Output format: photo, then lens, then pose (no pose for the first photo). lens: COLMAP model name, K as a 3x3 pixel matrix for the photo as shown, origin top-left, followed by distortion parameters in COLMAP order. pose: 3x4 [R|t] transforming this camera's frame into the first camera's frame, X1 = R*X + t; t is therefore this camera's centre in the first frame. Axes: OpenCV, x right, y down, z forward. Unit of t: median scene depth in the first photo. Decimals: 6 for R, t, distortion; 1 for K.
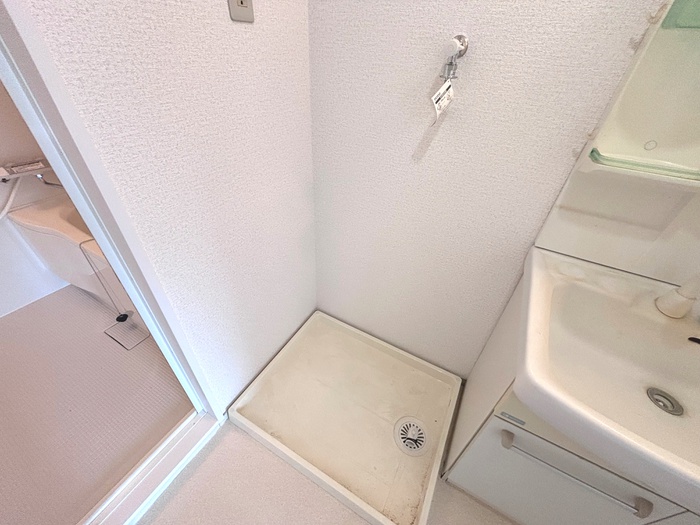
lens RADIAL K [[282.6, 0, 348.6], [0, 282.6, 262.4], [0, 0, 1]] dist [-0.001197, 0.000114]
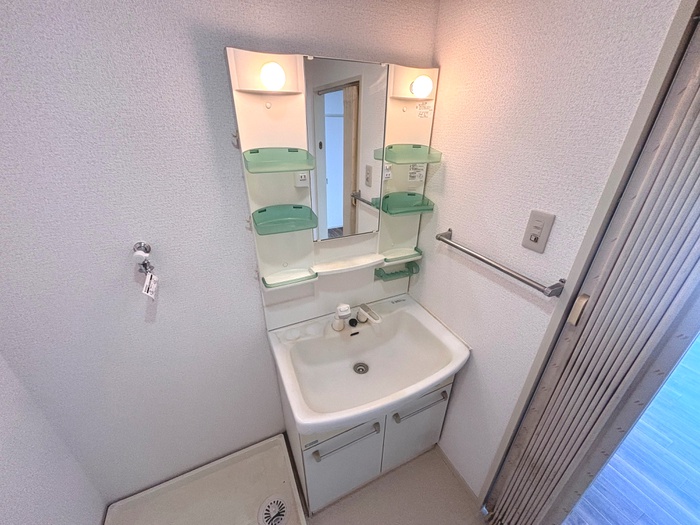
lens RADIAL K [[282.6, 0, 348.6], [0, 282.6, 262.4], [0, 0, 1]] dist [-0.001197, 0.000114]
pose [[0.582920, -0.396425, 0.709261, -0.016242], [0.509182, 0.858470, 0.061341, -0.266273], [-0.633196, 0.325386, 0.702272, -0.491915]]
